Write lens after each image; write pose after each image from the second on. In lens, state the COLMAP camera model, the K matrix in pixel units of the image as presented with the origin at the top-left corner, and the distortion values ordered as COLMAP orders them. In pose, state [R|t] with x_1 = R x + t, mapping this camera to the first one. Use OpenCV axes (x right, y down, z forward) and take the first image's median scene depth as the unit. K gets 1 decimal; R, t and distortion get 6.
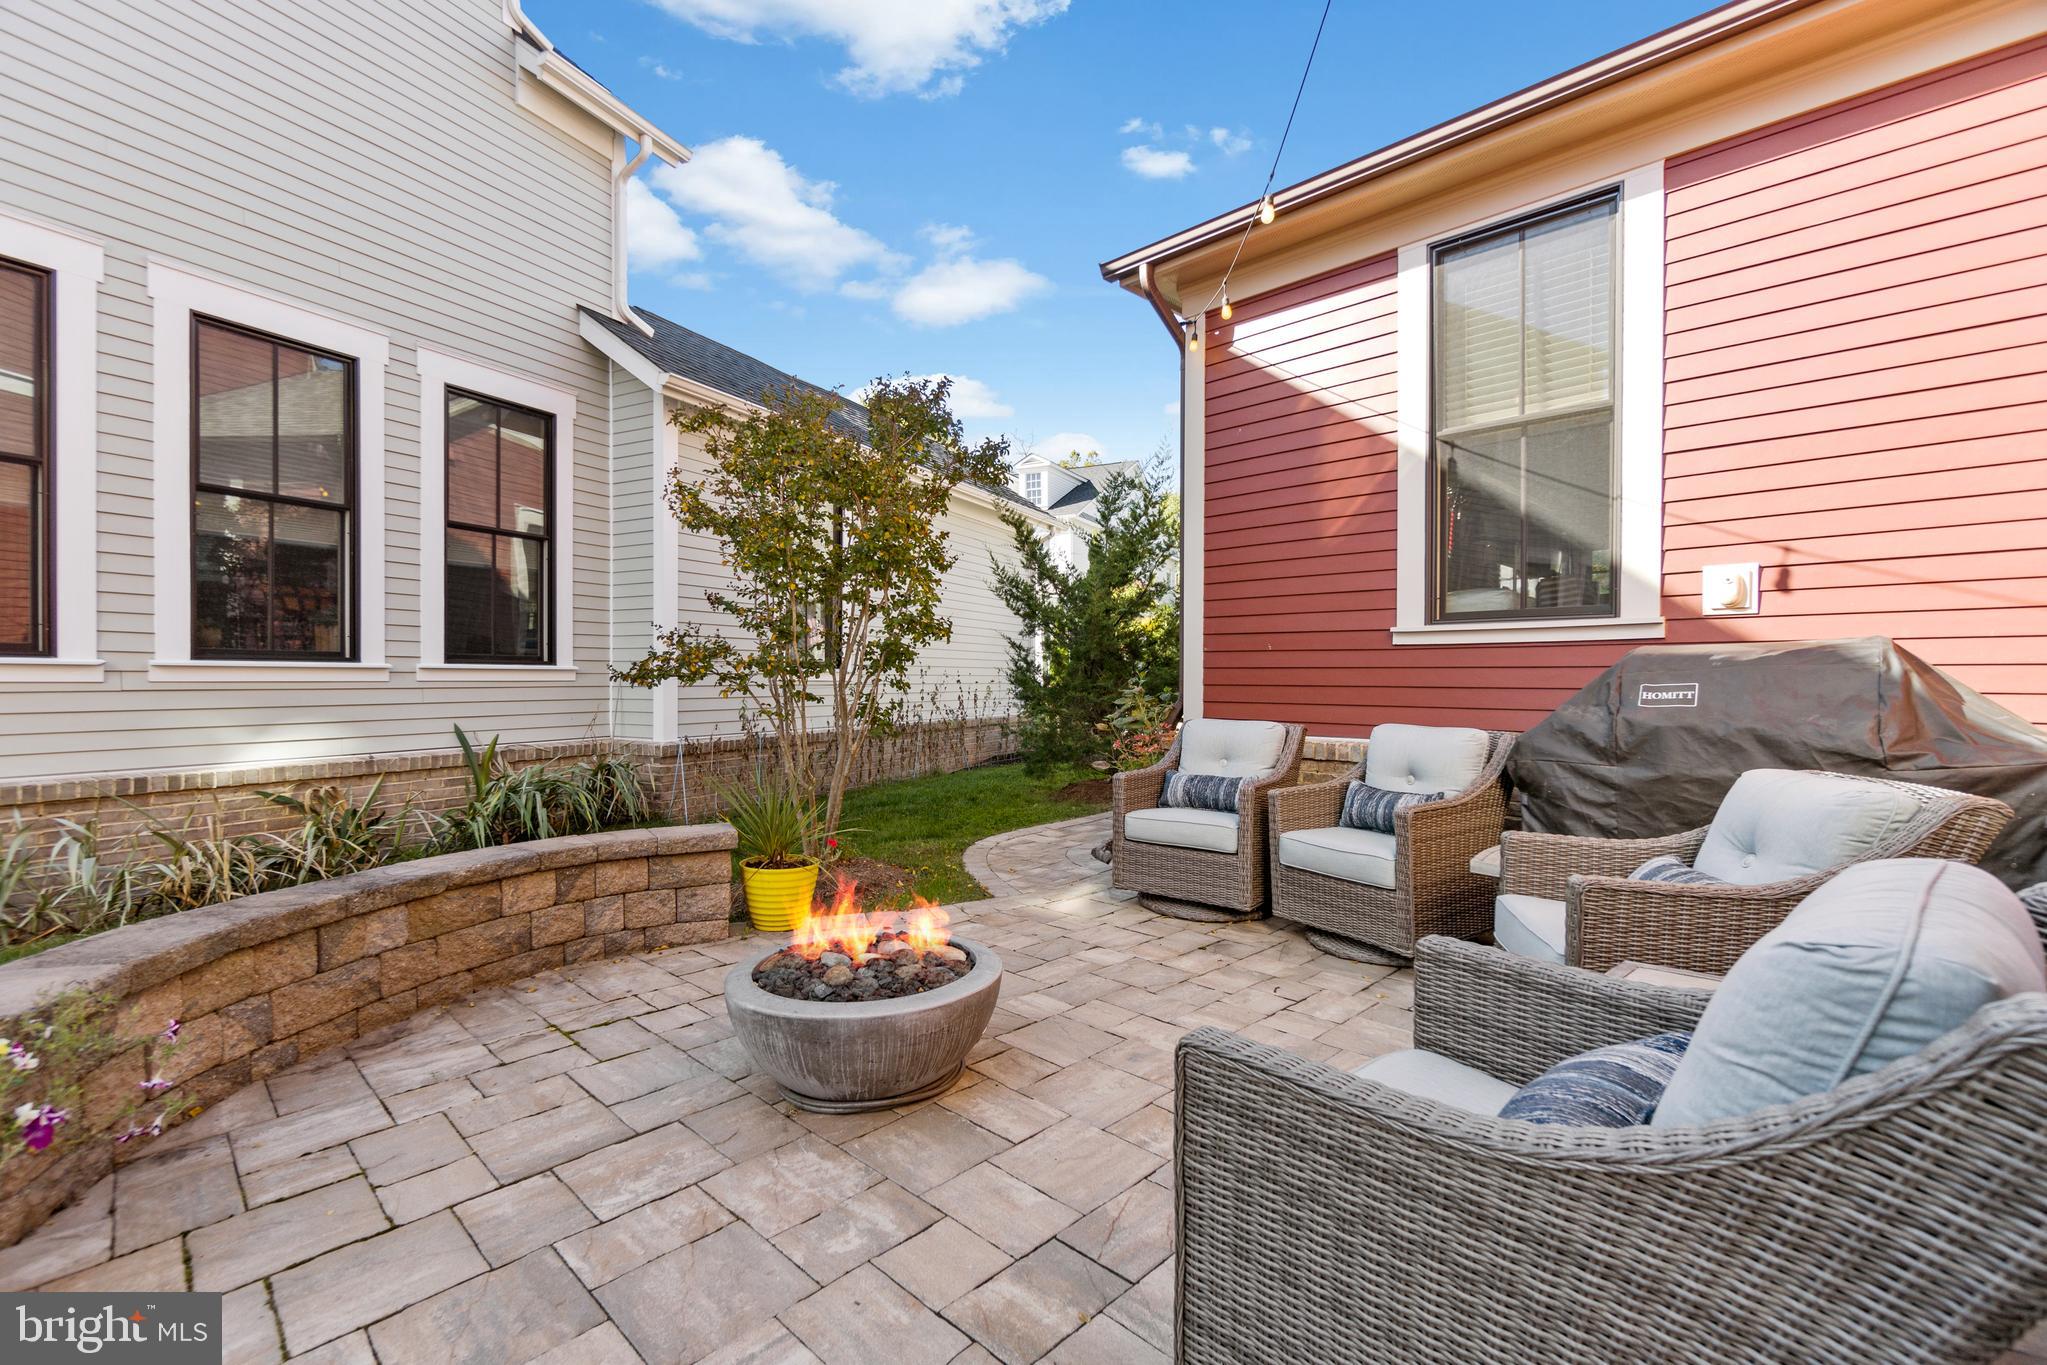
lens RADIAL K [[897.7, 0, 1024.6], [0, 897.7, 685.3], [0, 0, 1]] dist [0.002666, -0.000162]
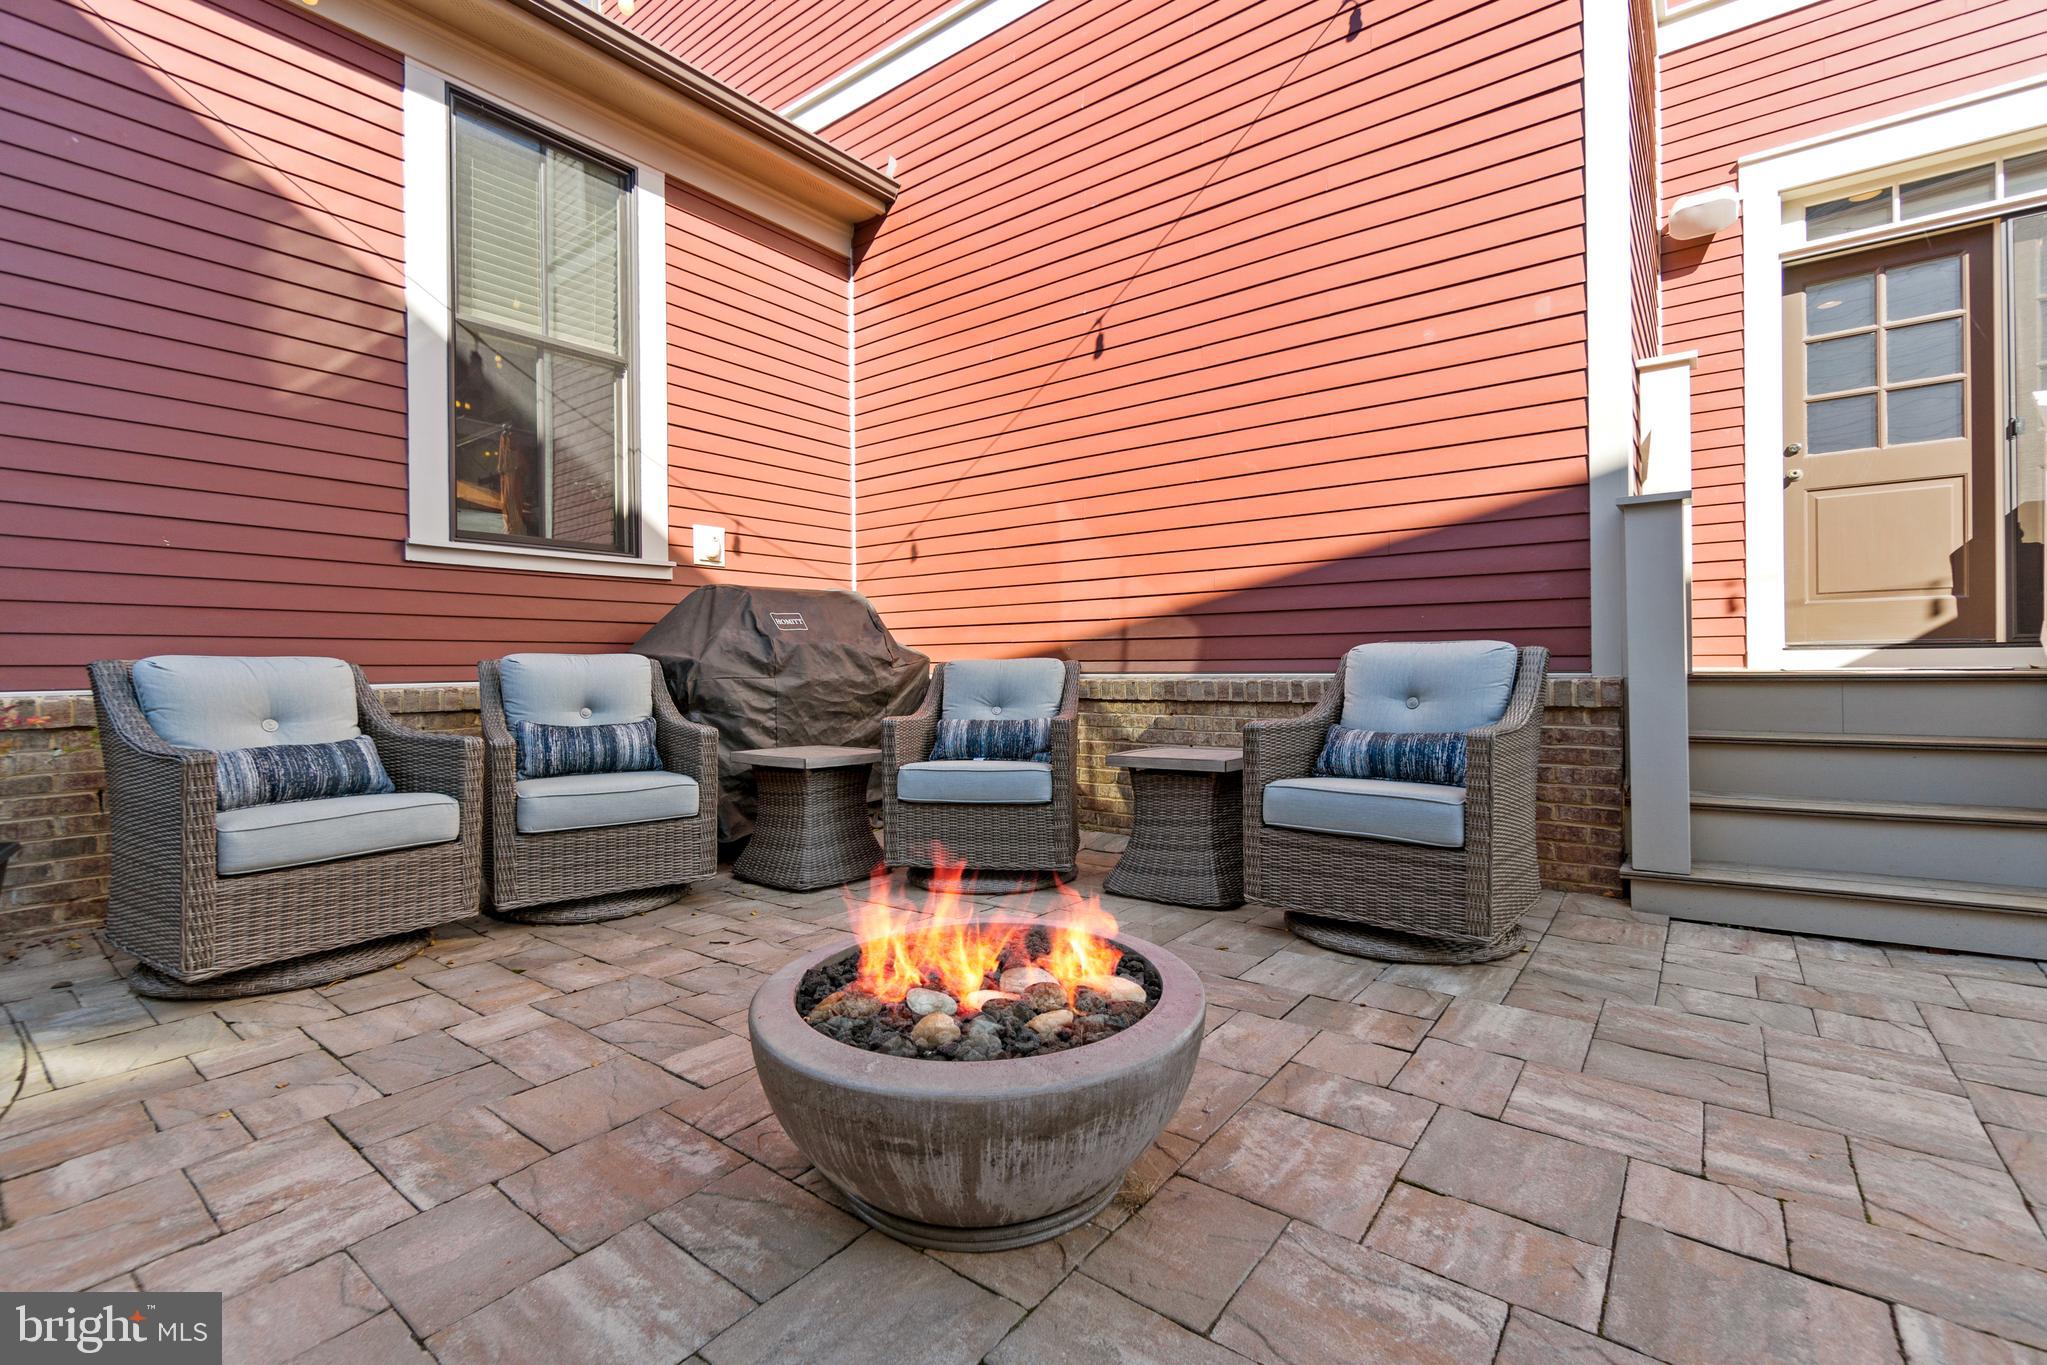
lens RADIAL K [[897.7, 0, 1017.3], [0, 897.7, 666.8], [0, 0, 1]] dist [0.002666, -0.000162]
pose [[-0.112149, -0.005366, 0.993677, -0.497651], [0.015879, 0.999848, 0.007191, 0.058245], [-0.993565, 0.016585, -0.112047, 0.657840]]
